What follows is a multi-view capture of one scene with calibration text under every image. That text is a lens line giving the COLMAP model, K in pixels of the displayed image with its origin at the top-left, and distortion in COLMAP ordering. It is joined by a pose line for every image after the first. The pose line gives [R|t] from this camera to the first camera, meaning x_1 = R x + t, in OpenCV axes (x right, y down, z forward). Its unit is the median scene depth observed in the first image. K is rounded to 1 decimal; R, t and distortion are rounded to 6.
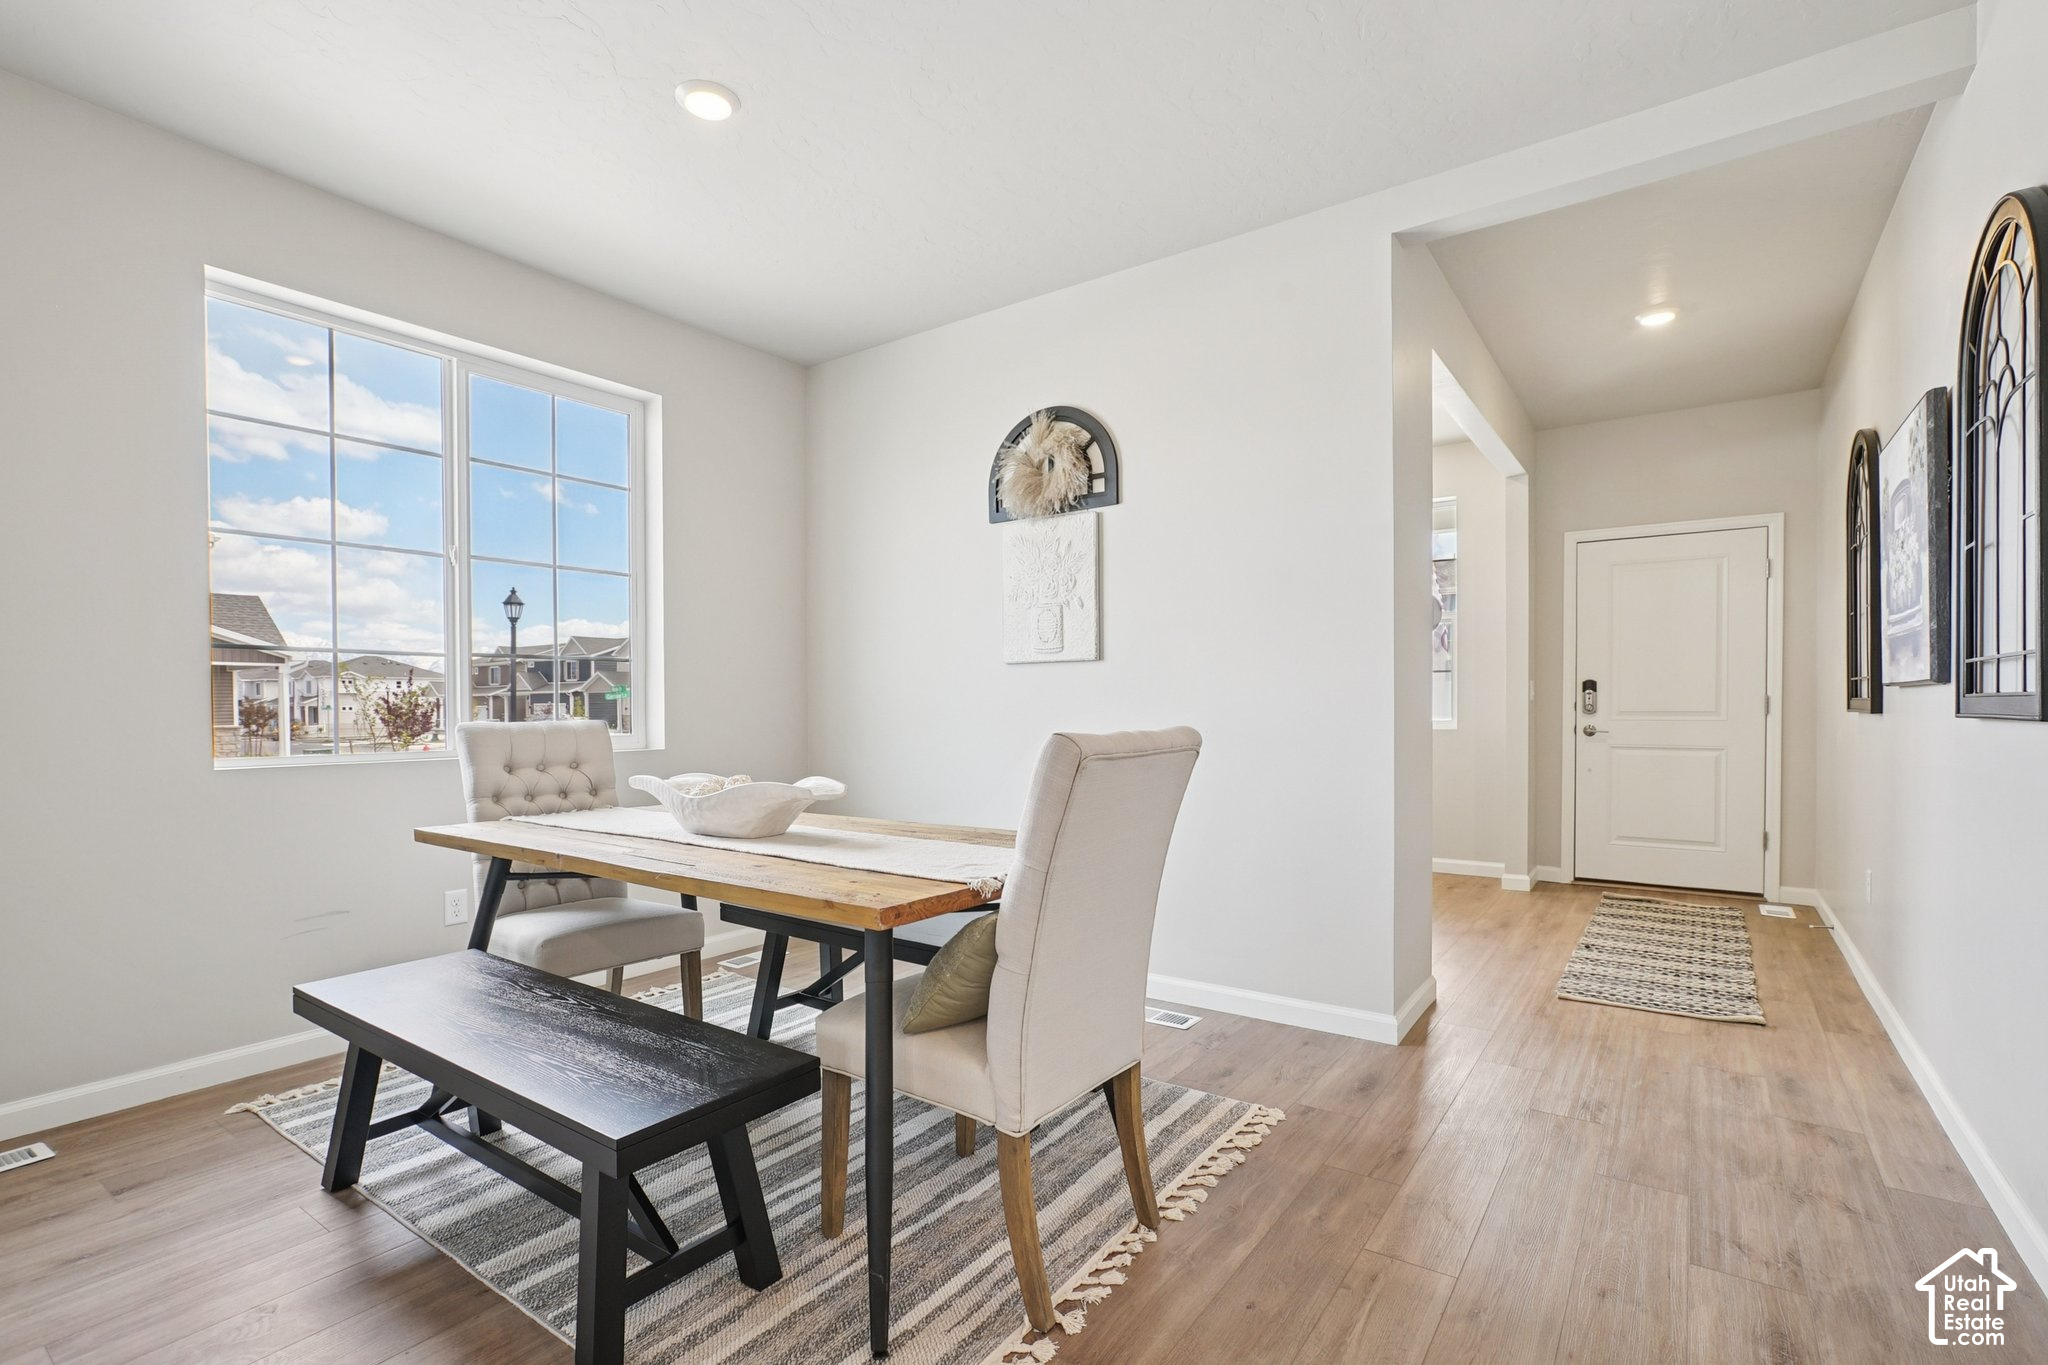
lens RADIAL K [[956.2, 0, 1029.4], [0, 956.2, 715.6], [0, 0, 1]] dist [-0.000654, -0.000051]
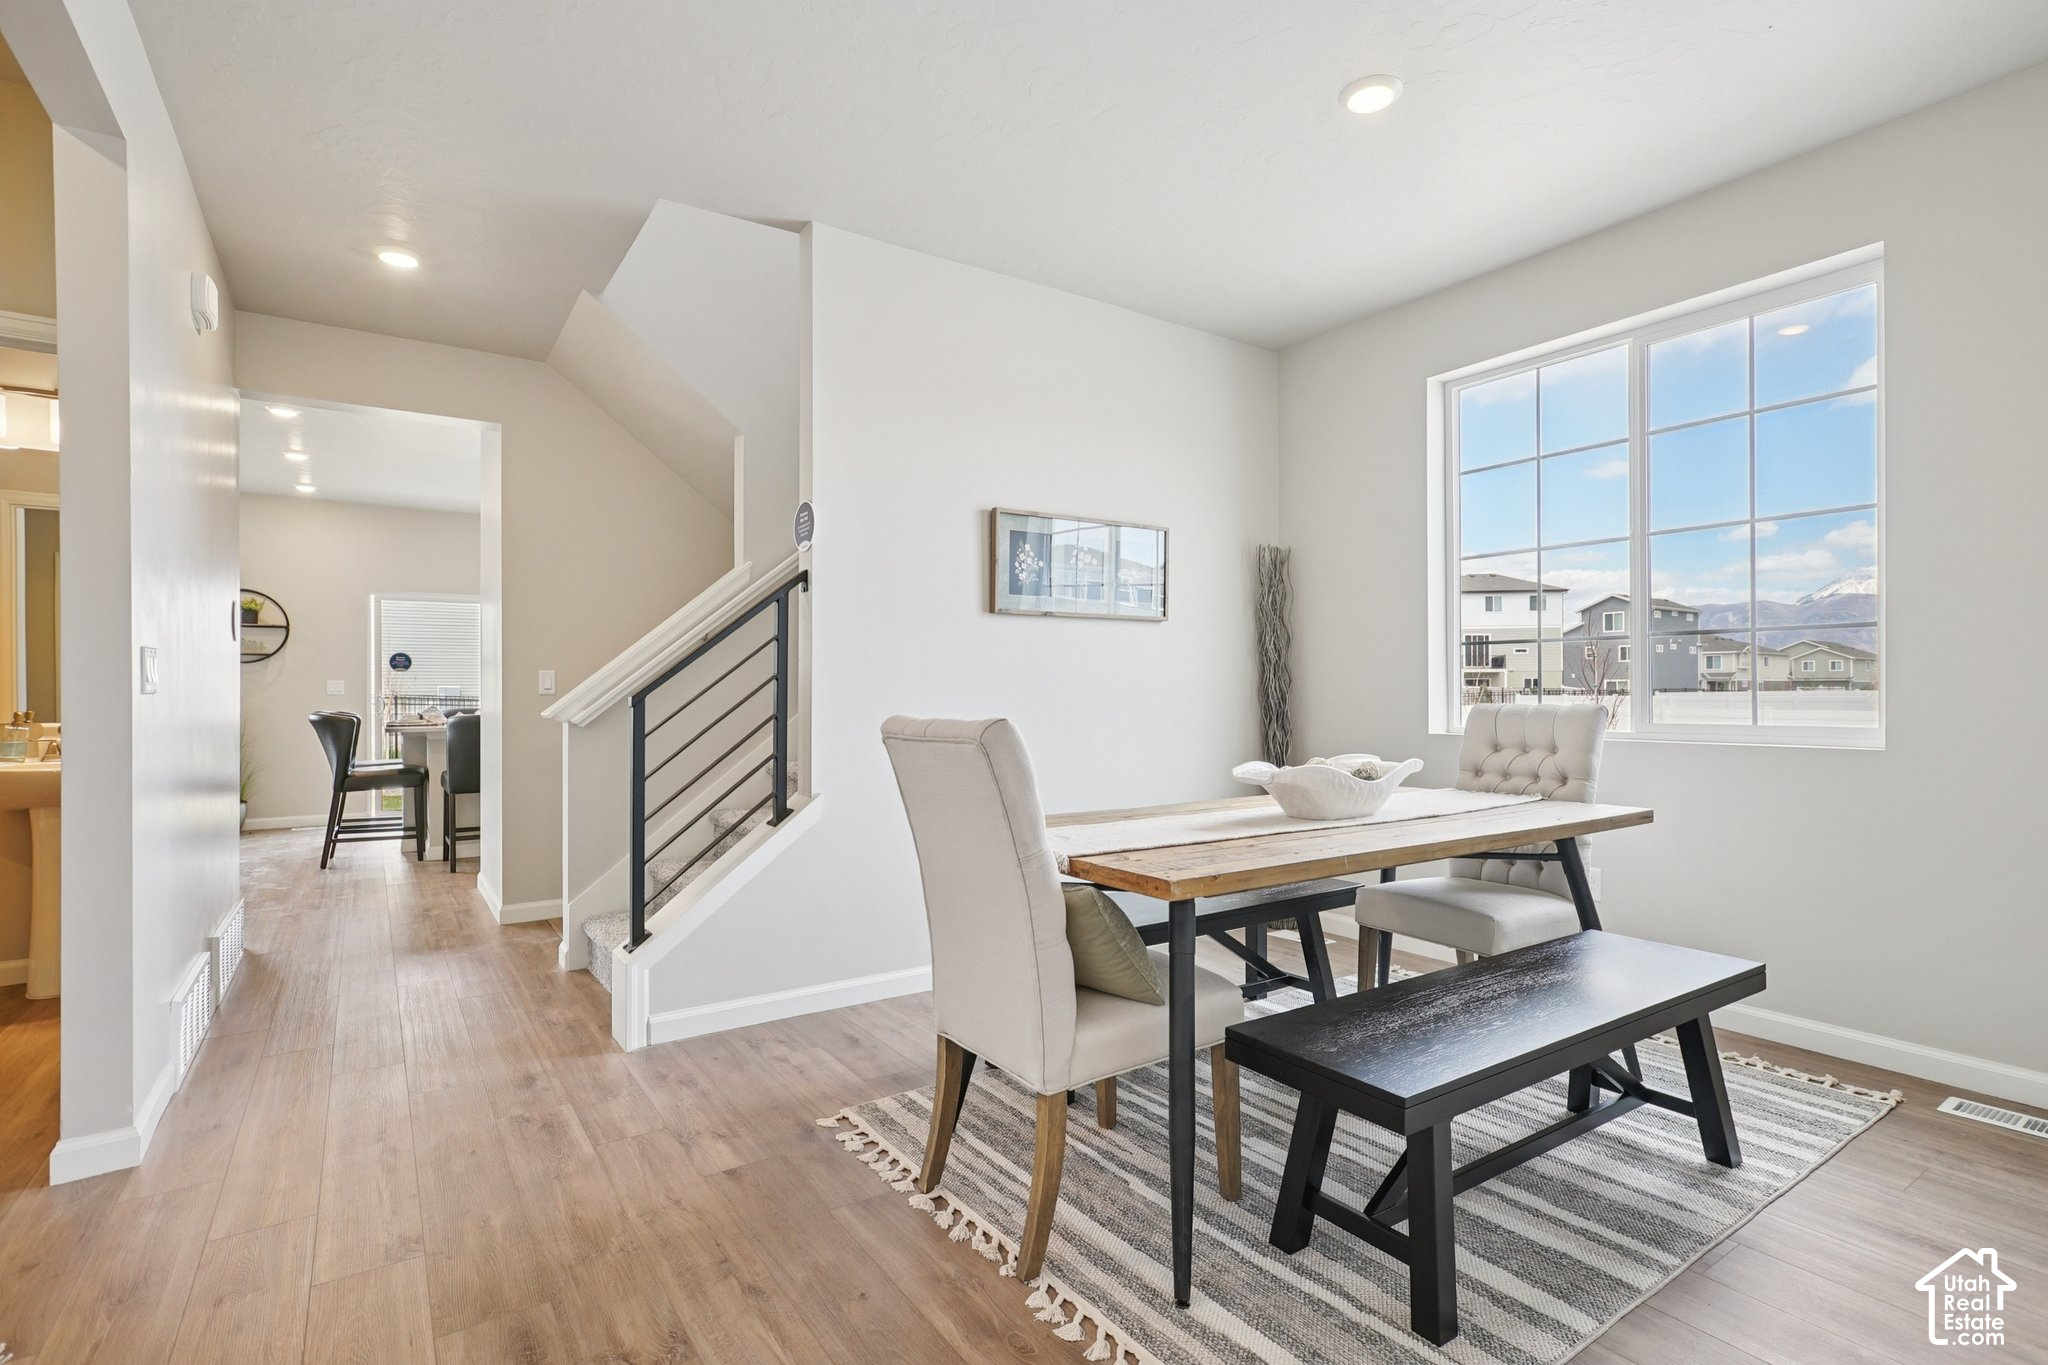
lens RADIAL K [[988.9, 0, 1024.0], [0, 988.9, 682.5], [0, 0, 1]] dist [-0.002722, -0.000050]
pose [[-0.353318, -0.003898, -0.935495, 0.880751], [-0.009775, 0.999952, -0.000475, -0.014628], [0.935452, 0.008977, -0.353339, 1.176317]]
